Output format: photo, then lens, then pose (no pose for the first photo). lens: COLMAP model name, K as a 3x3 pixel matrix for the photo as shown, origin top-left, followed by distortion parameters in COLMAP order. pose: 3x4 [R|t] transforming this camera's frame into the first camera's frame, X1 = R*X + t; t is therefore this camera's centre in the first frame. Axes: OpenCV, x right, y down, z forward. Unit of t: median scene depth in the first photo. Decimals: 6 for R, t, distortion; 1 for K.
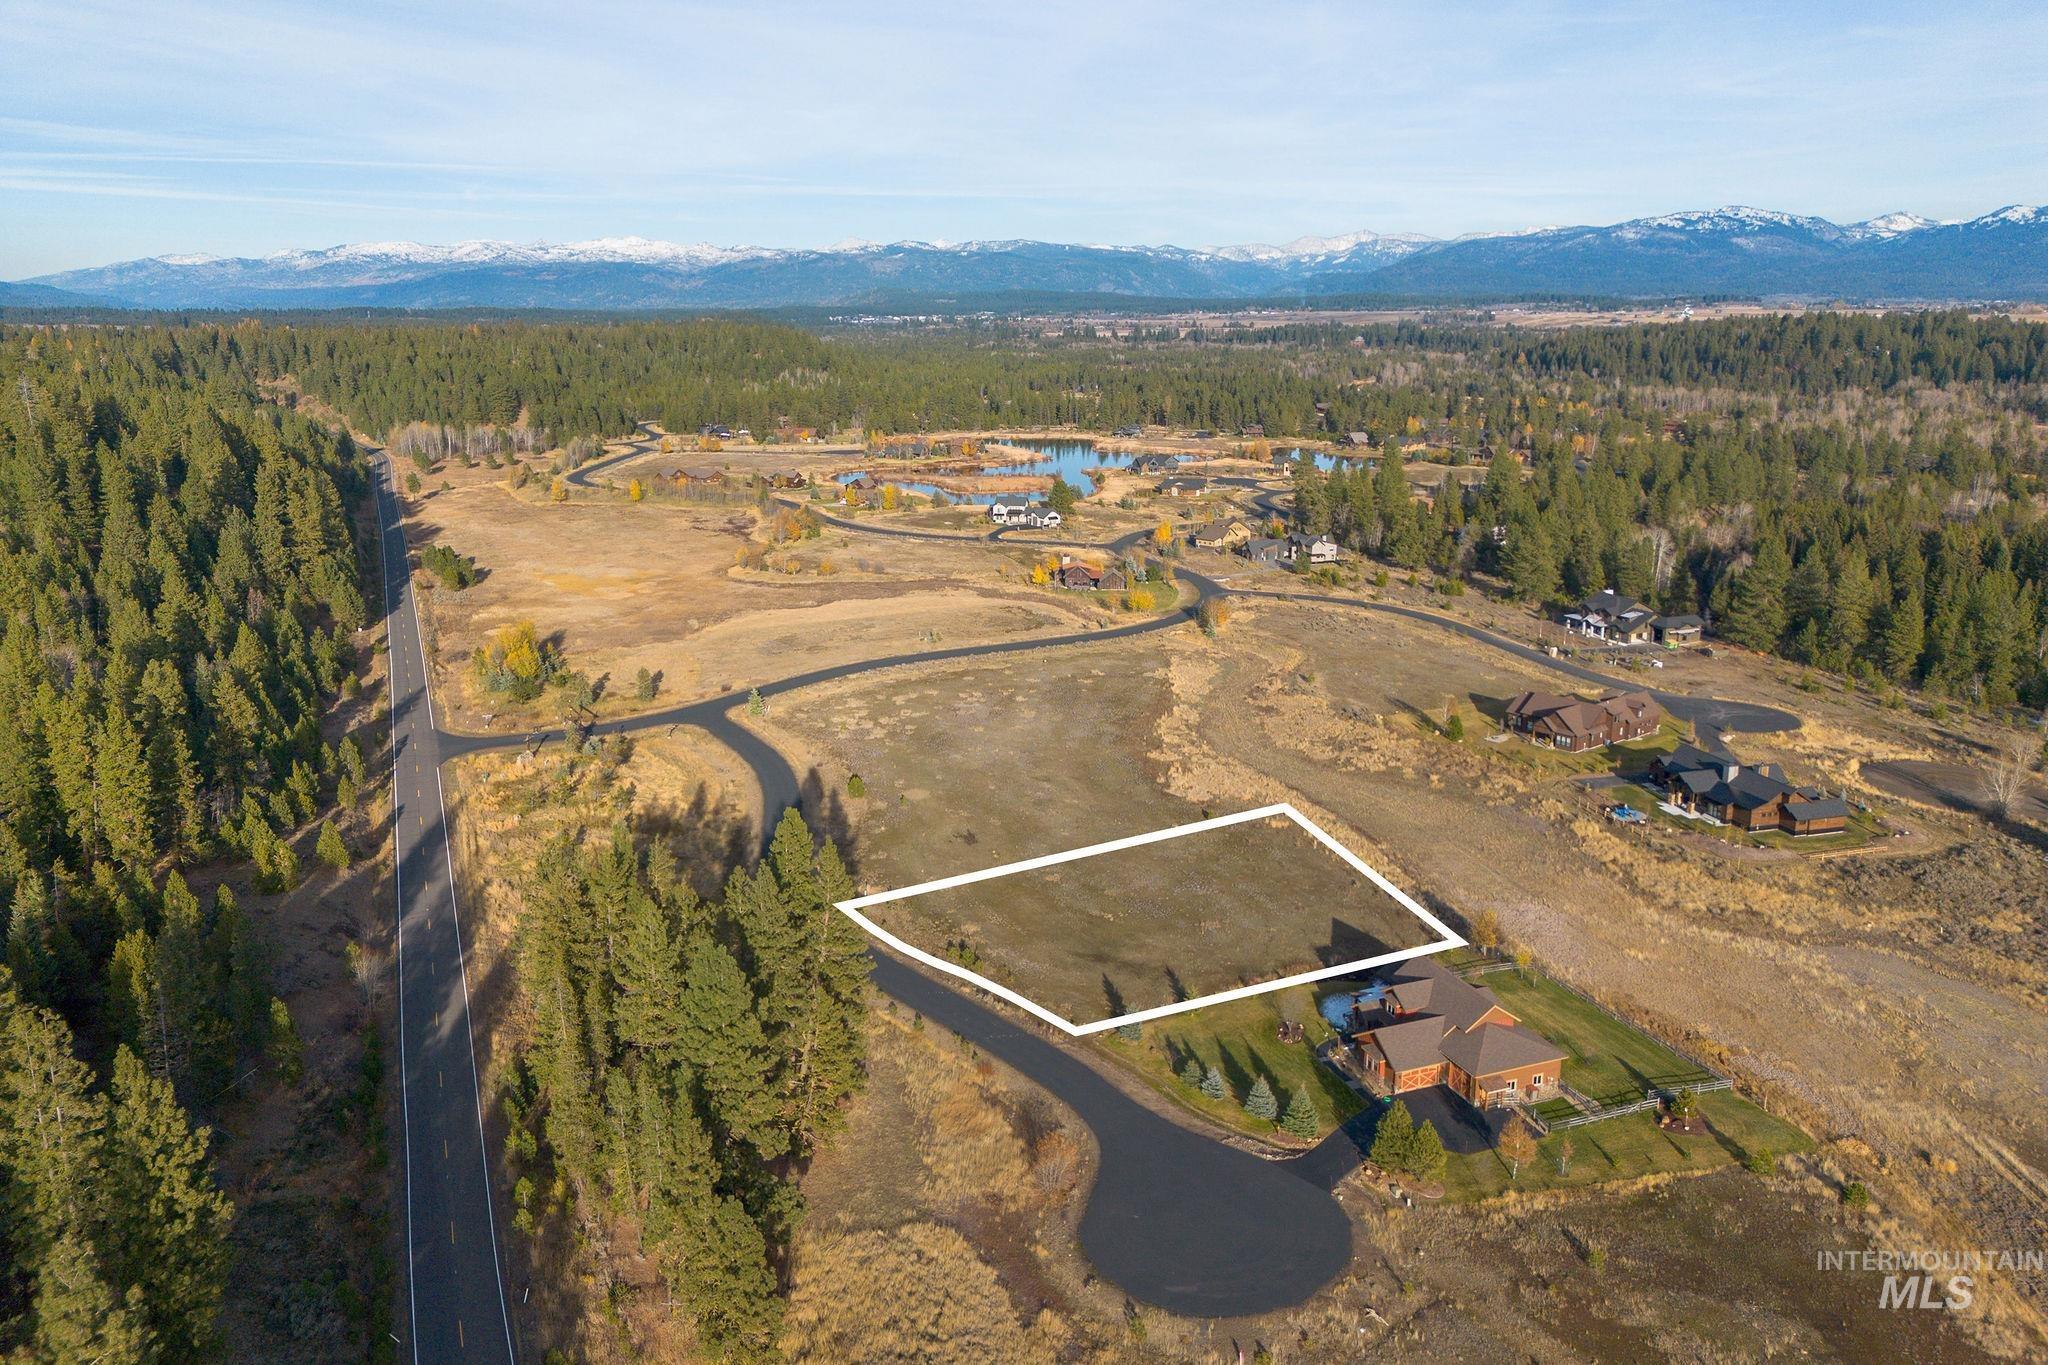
lens RADIAL K [[1423.2, 0, 1026.7], [0, 1423.2, 644.1], [0, 0, 1]] dist [0.078771, -0.075367]
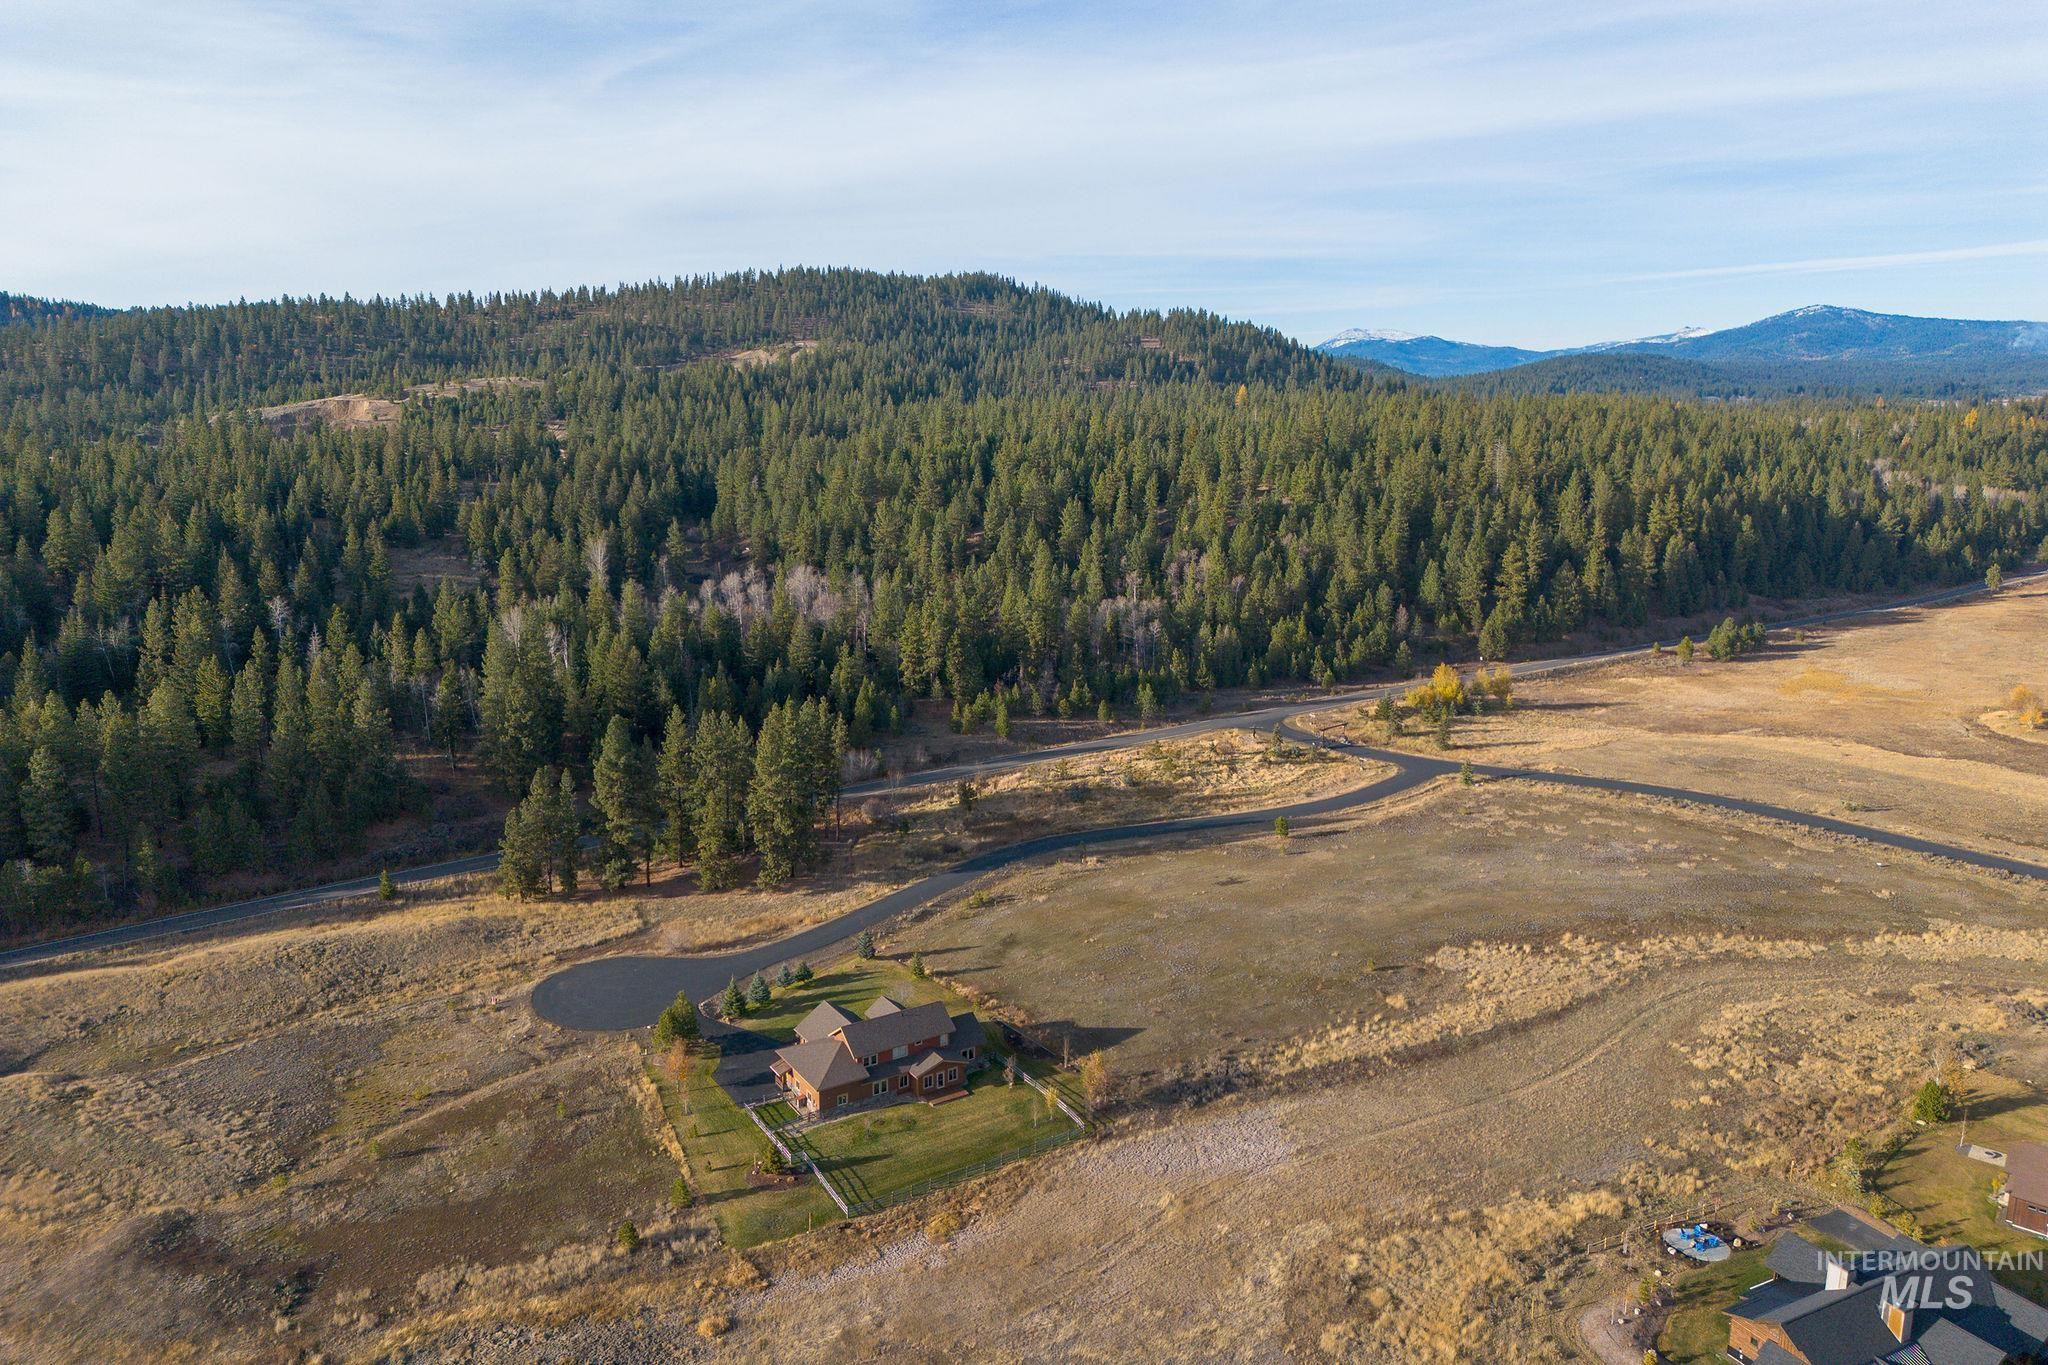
lens RADIAL K [[1426.5, 0, 1024.0], [0, 1426.5, 682.5], [0, 0, 1]] dist [0.078931, -0.075002]
pose [[0.197778, 0.203685, -0.958851, 0.495399], [-0.227138, 0.961074, 0.157307, -0.075763], [0.953568, 0.186680, 0.236344, 0.302828]]
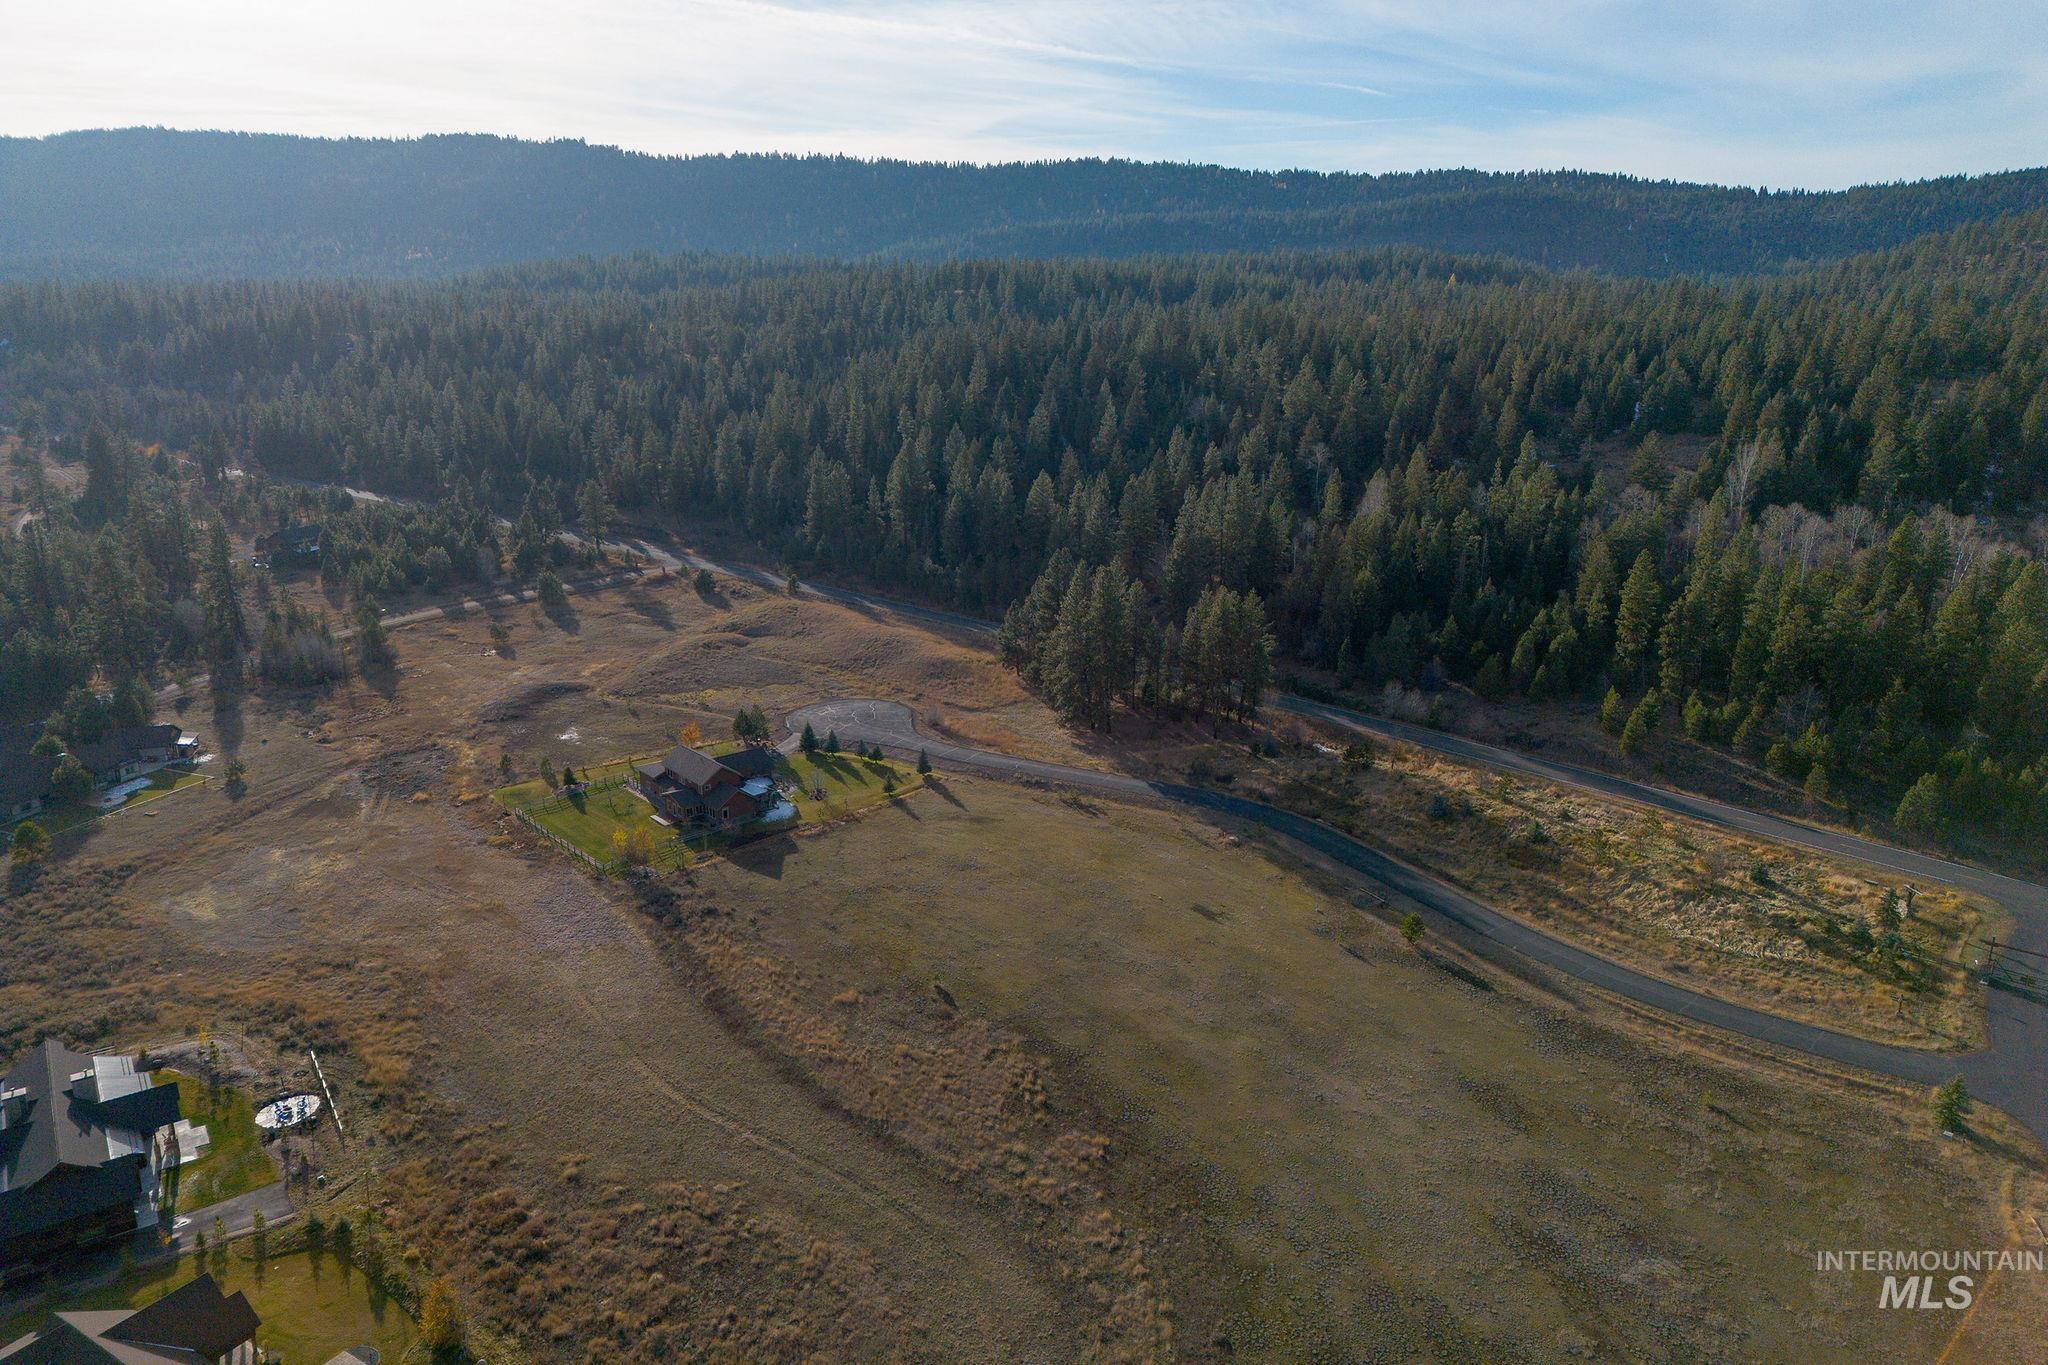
lens RADIAL K [[1427.8, 0, 1024.9], [0, 1427.8, 652.3], [0, 0, 1]] dist [0.073024, -0.067127]
pose [[-0.943071, 0.093342, -0.319224, 0.167439], [-0.070631, 0.881708, 0.466478, -0.204178], [0.325005, 0.462470, -0.824921, 0.845561]]
